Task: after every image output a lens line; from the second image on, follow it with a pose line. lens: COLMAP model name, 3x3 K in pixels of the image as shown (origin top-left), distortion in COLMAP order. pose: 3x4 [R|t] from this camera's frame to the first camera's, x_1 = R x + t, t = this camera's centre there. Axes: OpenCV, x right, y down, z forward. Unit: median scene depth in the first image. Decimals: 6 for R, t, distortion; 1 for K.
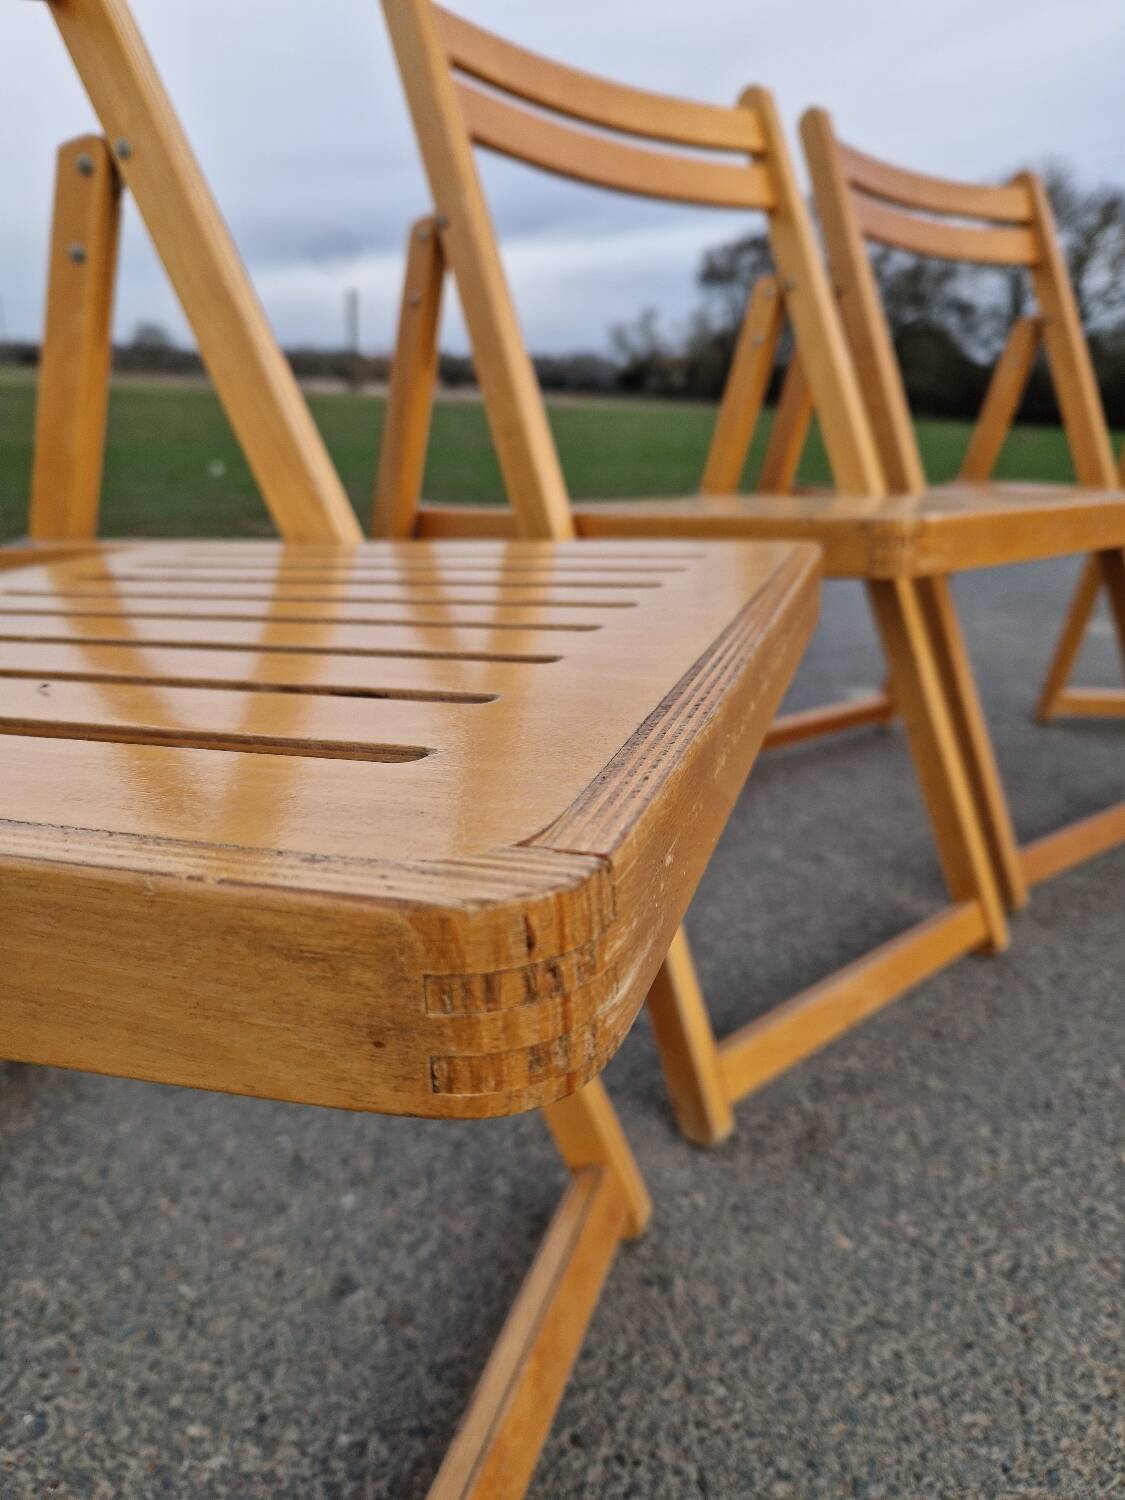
lens RADIAL K [[1019.4, 0, 571.4], [0, 1019.4, 751.2], [0, 0, 1]] dist [0.057714, -0.052775]
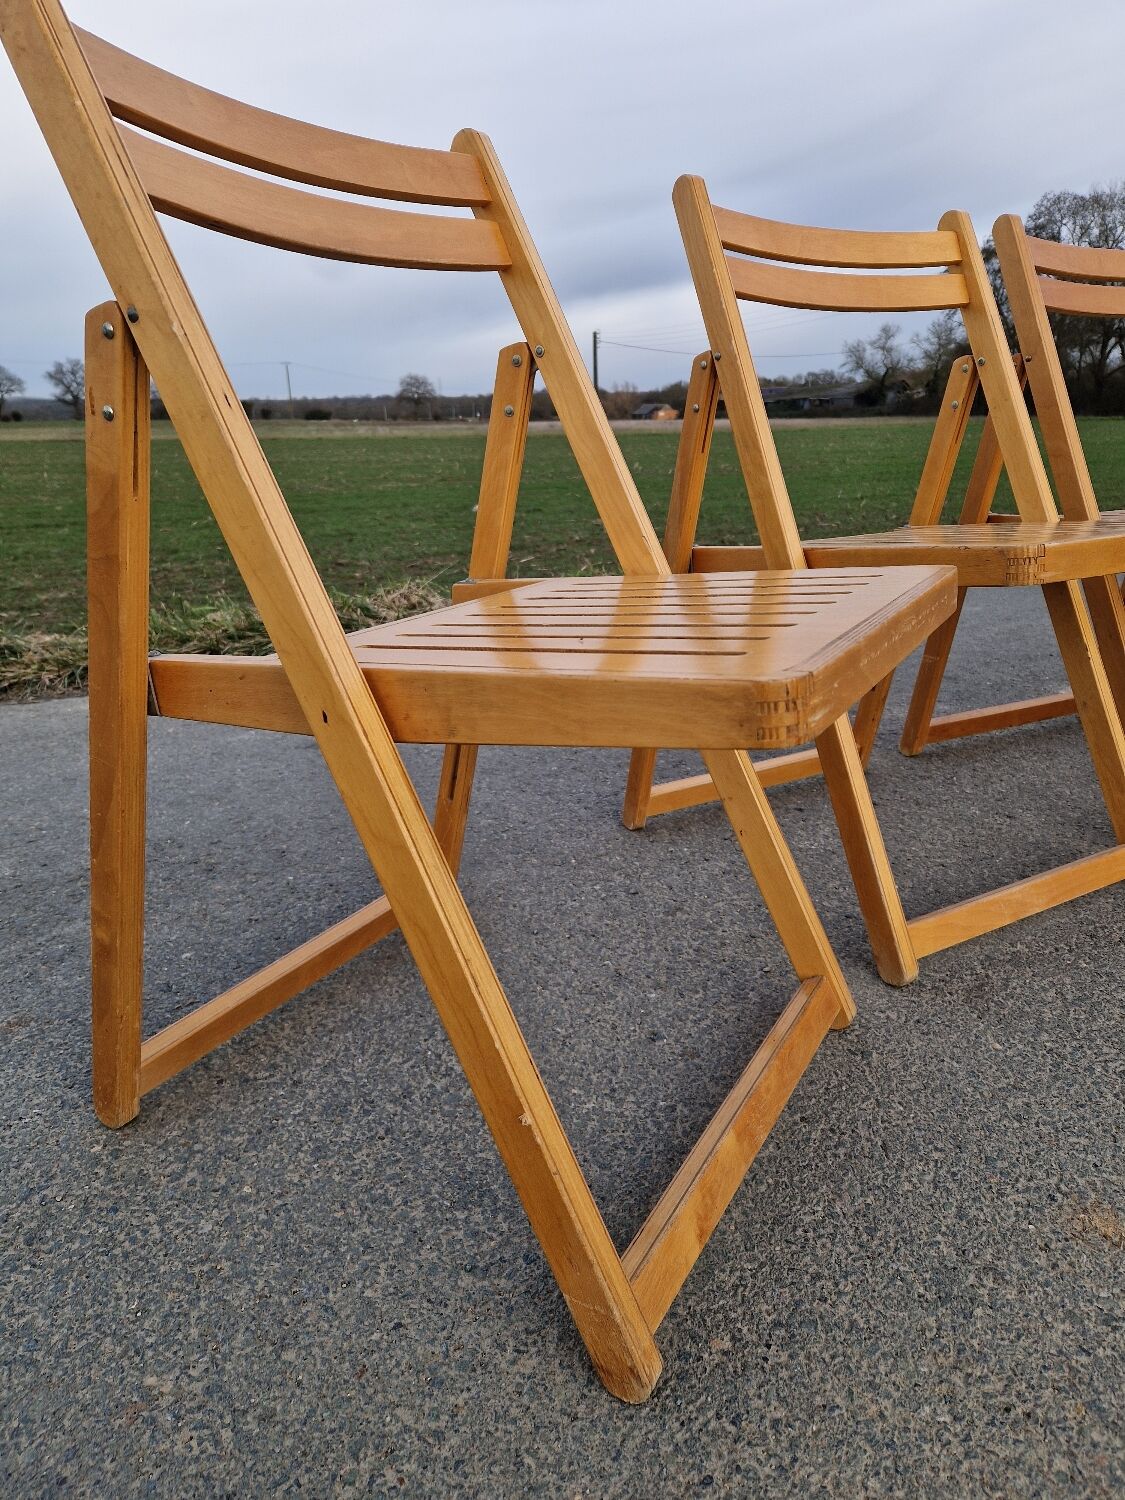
lens RADIAL K [[994.4, 0, 570.8], [0, 994.4, 728.5], [0, 0, 1]] dist [0.078658, -0.064458]
pose [[0.973960, 0.005858, -0.226643, 0.002475], [-0.014907, 0.999158, -0.038233, 0.106957], [0.226228, 0.040616, 0.973227, -0.584299]]
